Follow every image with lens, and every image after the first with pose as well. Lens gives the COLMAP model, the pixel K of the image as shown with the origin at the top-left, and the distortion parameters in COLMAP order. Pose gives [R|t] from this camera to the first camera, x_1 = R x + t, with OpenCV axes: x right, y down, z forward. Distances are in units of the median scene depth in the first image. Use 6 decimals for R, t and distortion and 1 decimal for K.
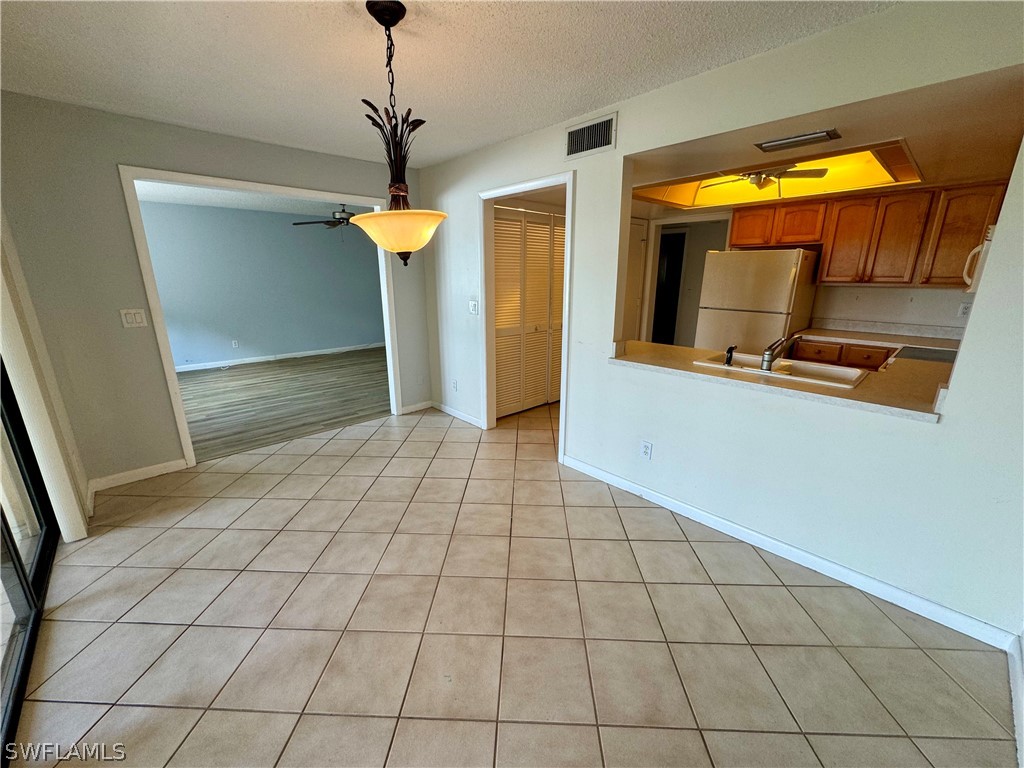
lens RADIAL K [[409.5, 0, 512.1], [0, 409.5, 385.6], [0, 0, 1]] dist [-0.001566, -0.000225]
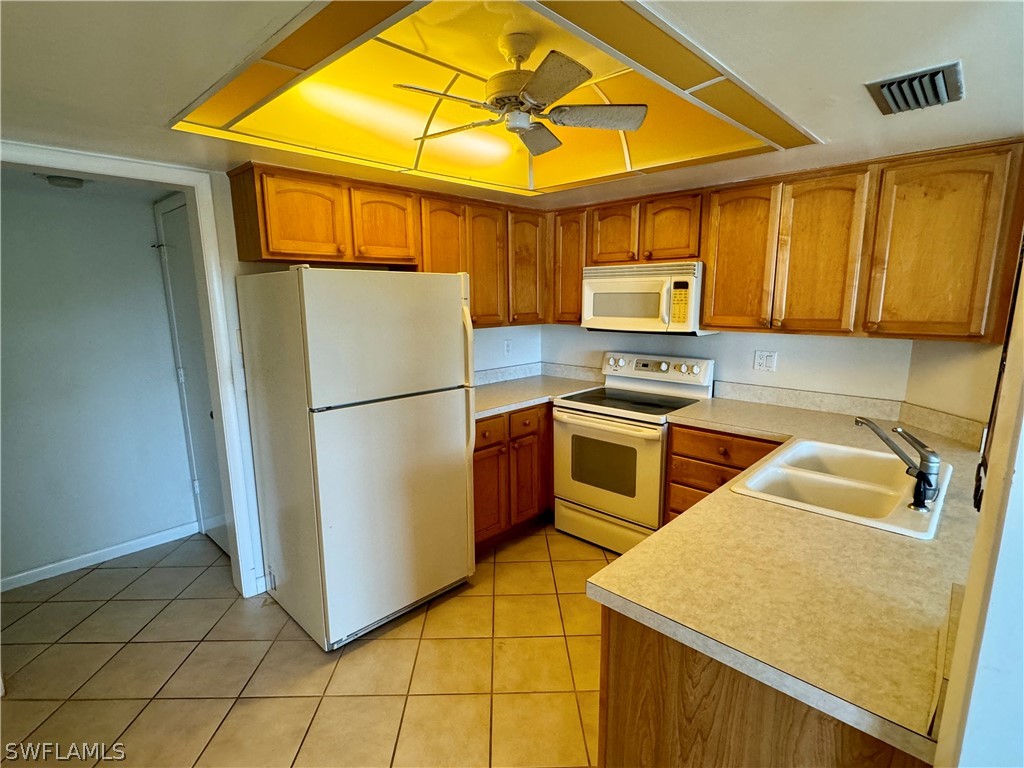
lens RADIAL K [[510.0, 0, 510.5], [0, 510.0, 388.3], [0, 0, 1]] dist [-0.000336, 0.000648]
pose [[-0.067043, -0.181013, 0.981193, -0.018416], [0.272779, 0.942615, 0.192534, -0.325222], [-0.959738, 0.280556, -0.013819, 1.067365]]
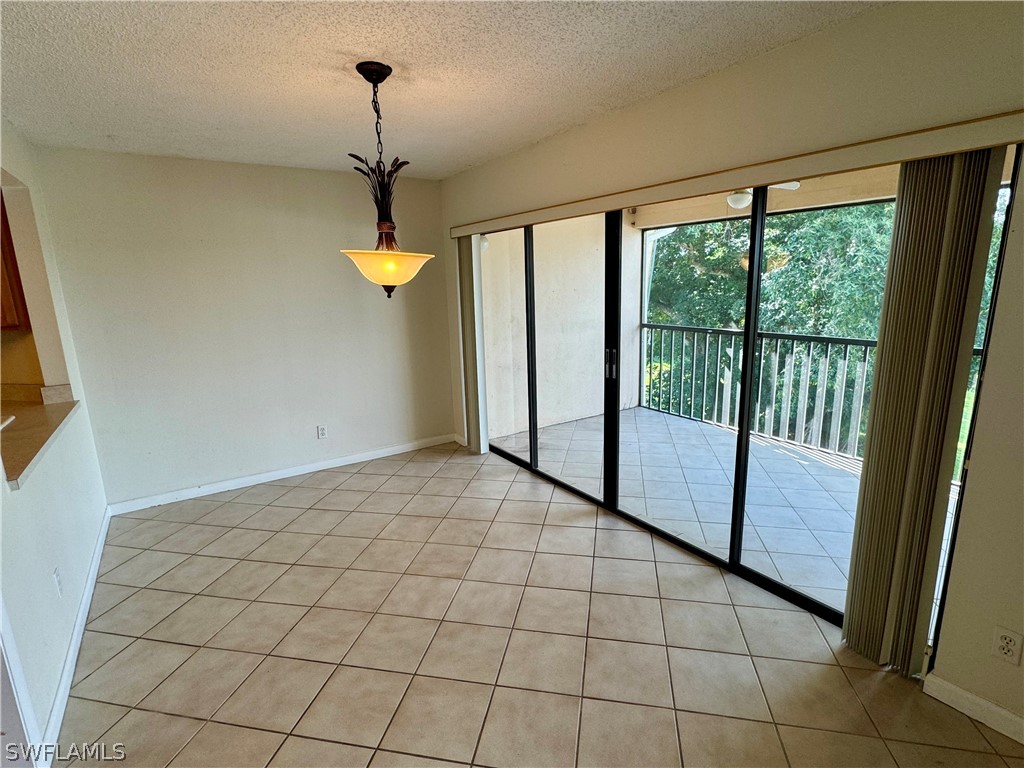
lens RADIAL K [[510.0, 0, 510.5], [0, 510.0, 388.3], [0, 0, 1]] dist [-0.000336, 0.000648]
pose [[-0.986128, -0.006885, 0.165843, -0.420591], [0.071032, 0.885526, 0.459128, -0.357762], [-0.150019, 0.464539, -0.872753, 1.184381]]
